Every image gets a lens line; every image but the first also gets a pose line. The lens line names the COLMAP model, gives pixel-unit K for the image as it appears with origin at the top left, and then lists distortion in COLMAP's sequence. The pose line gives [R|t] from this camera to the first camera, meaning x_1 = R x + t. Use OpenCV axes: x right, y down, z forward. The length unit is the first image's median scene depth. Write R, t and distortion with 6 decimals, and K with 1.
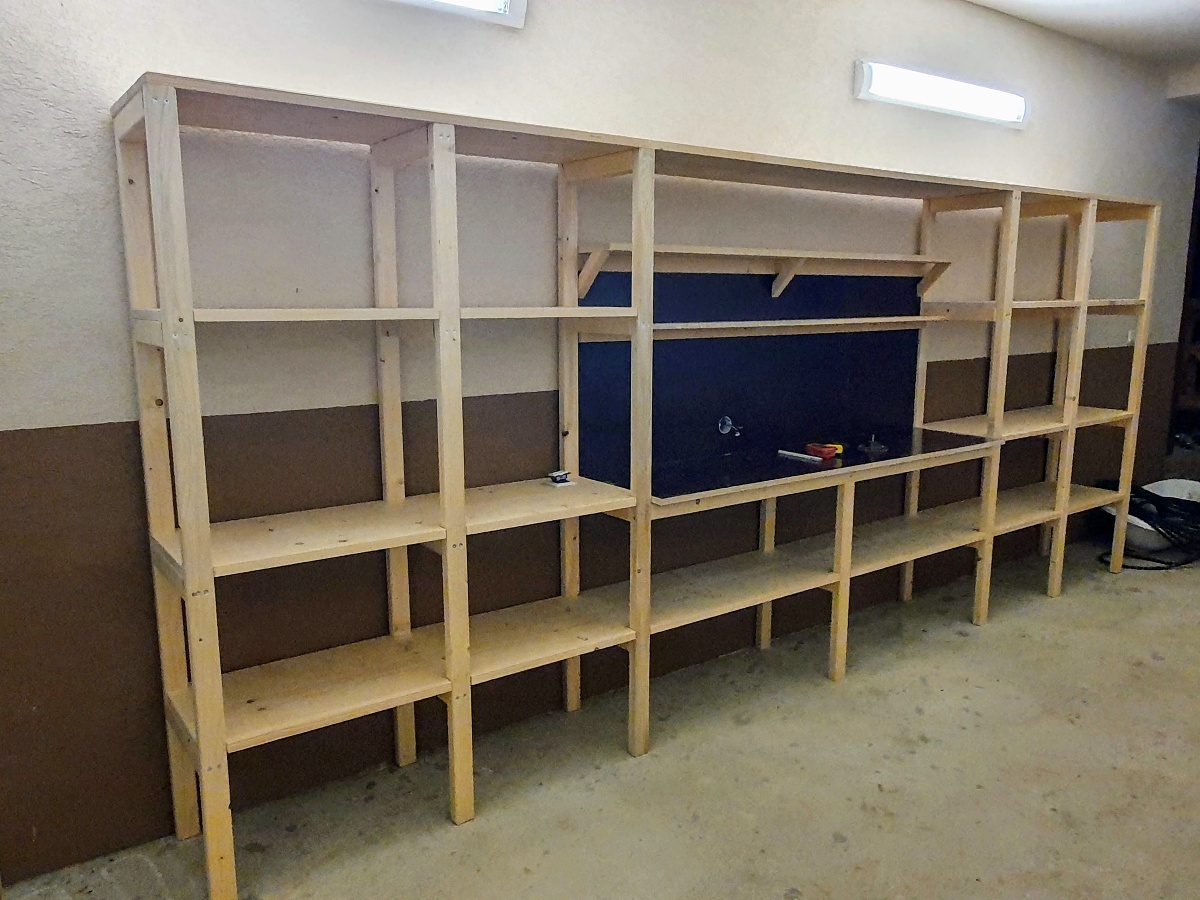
lens RADIAL K [[906.6, 0, 600.0], [0, 906.6, 450.0], [0, 0, 1]] dist [0.024375, -0.003164]
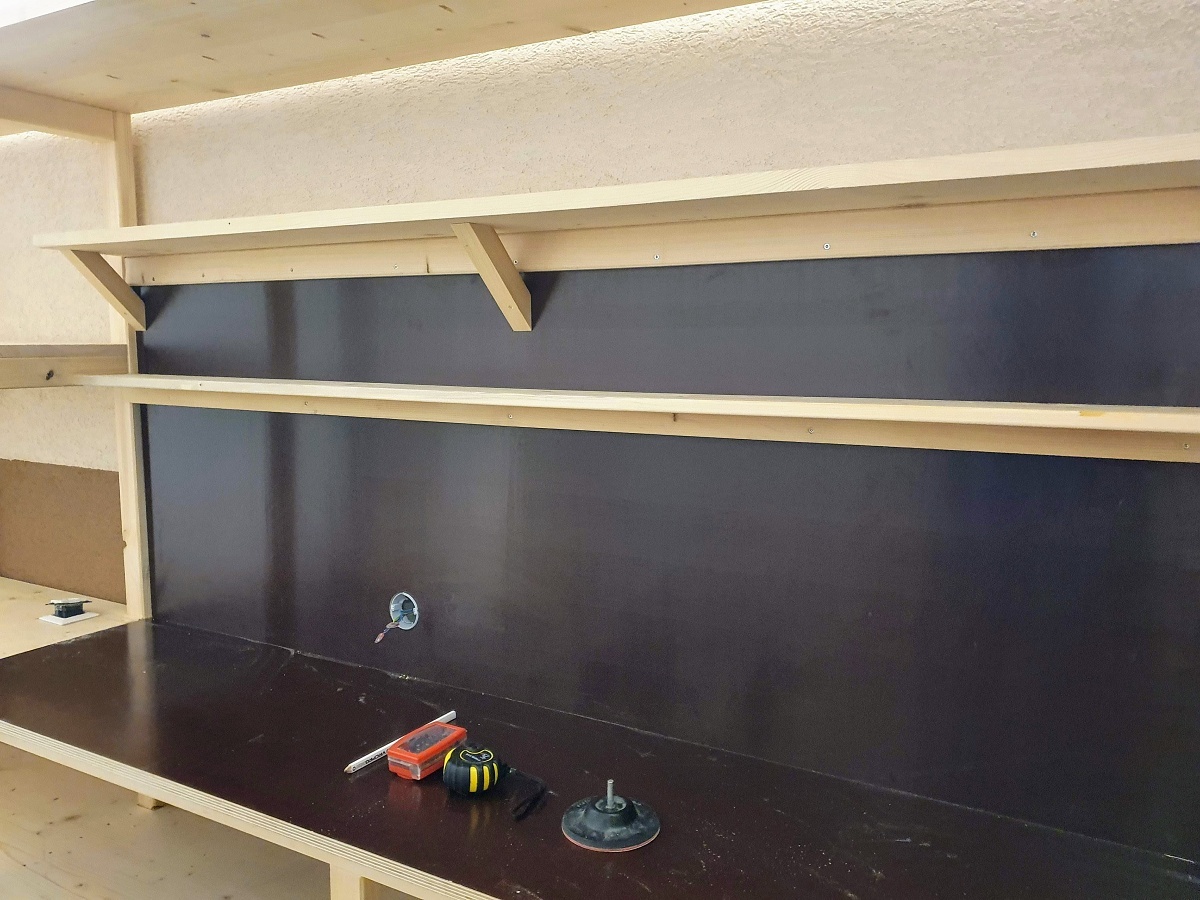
lens RADIAL K [[908.1, 0, 600.0], [0, 908.1, 450.0], [0, 0, 1]] dist [-0.000974, 0.016696]
pose [[0.421116, 0.100504, -0.901421, 0.695674], [-0.159216, 0.986601, 0.035620, -0.167194], [0.892923, 0.128521, 0.431475, 1.069665]]
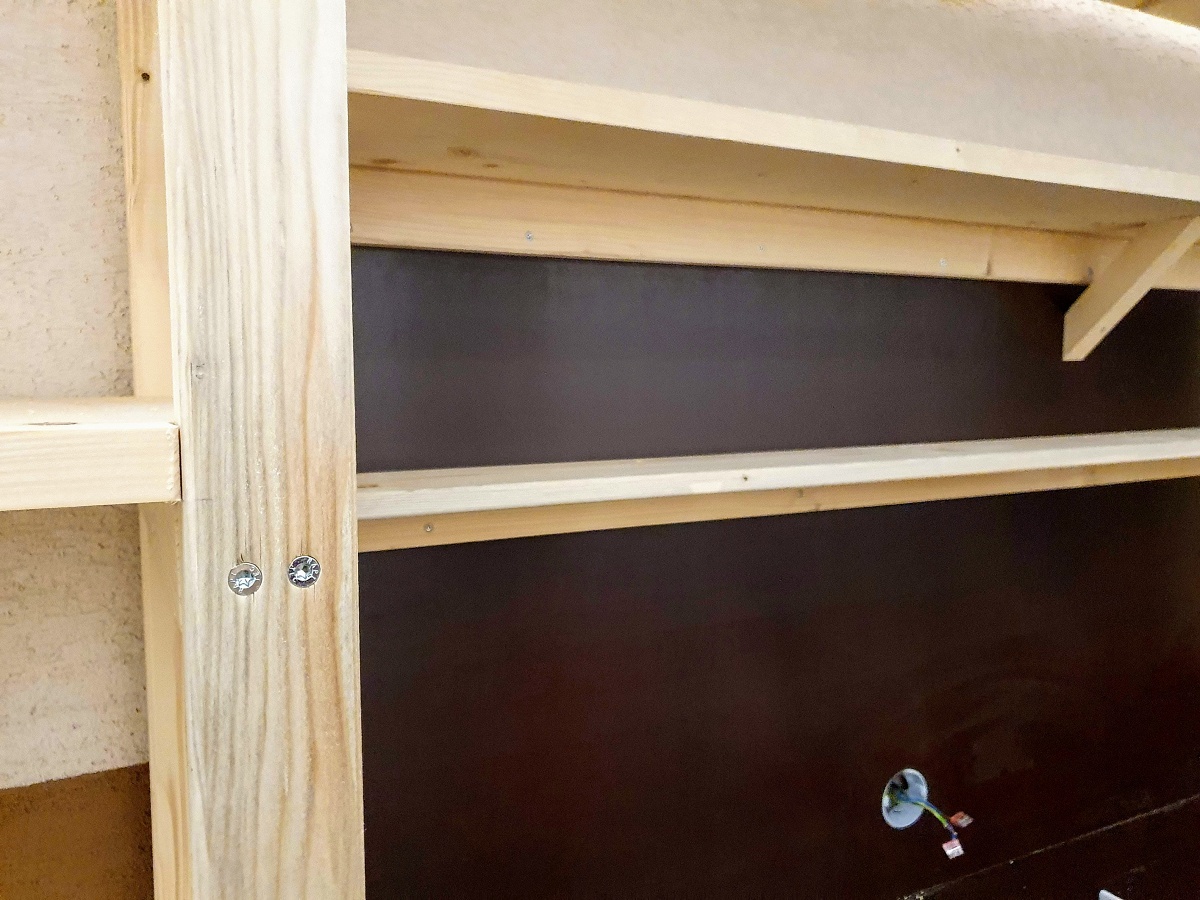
lens RADIAL K [[908.1, 0, 600.0], [0, 908.1, 450.0], [0, 0, 1]] dist [-0.000974, 0.016696]
pose [[0.989874, 0.017537, -0.140865, 0.098608], [-0.028808, 0.996508, -0.078373, -0.136268], [0.138998, 0.081638, 0.986922, 0.842698]]
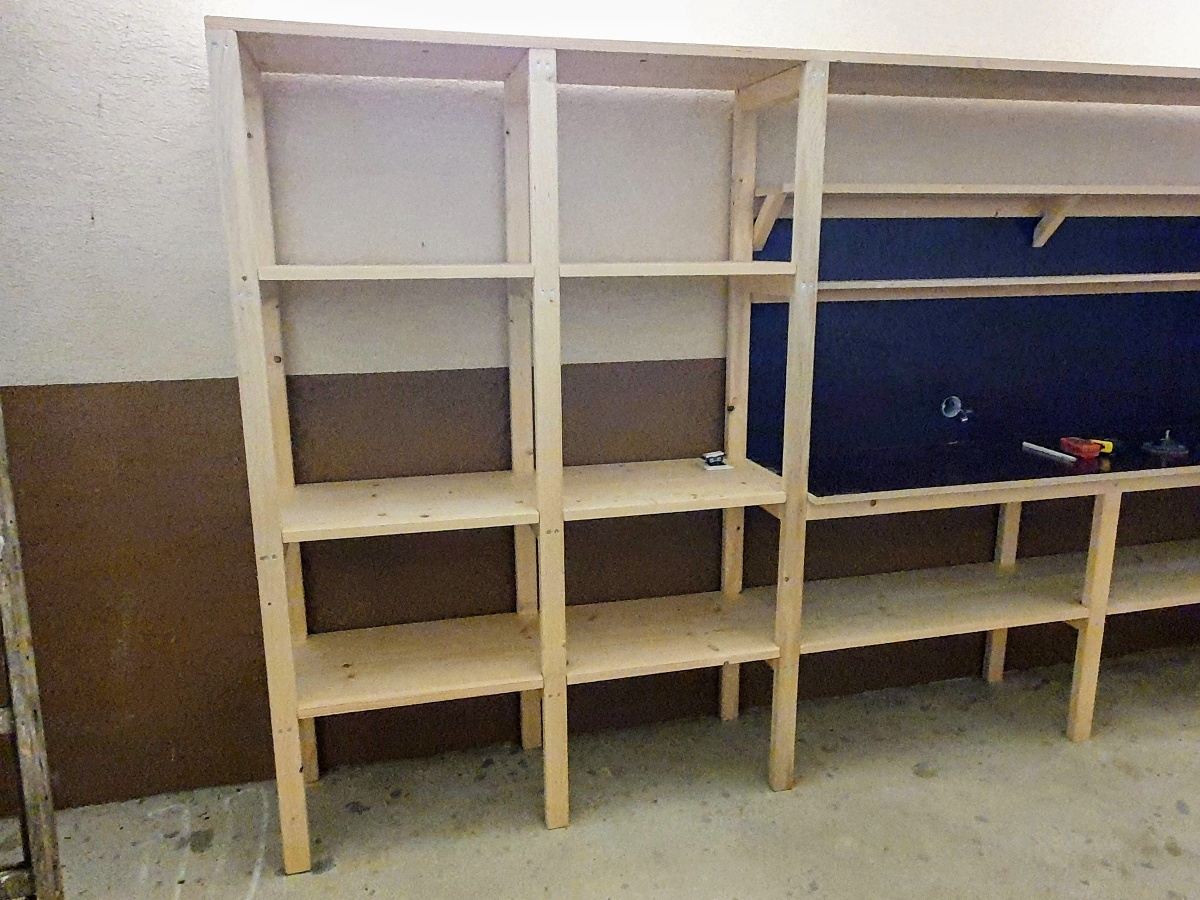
lens RADIAL K [[906.6, 0, 600.0], [0, 906.6, 450.0], [0, 0, 1]] dist [0.024375, -0.003164]
pose [[0.930668, 0.076194, -0.357843, 0.169129], [-0.056021, 0.996218, 0.066422, -0.031078], [0.361550, -0.041770, 0.931416, 0.154741]]
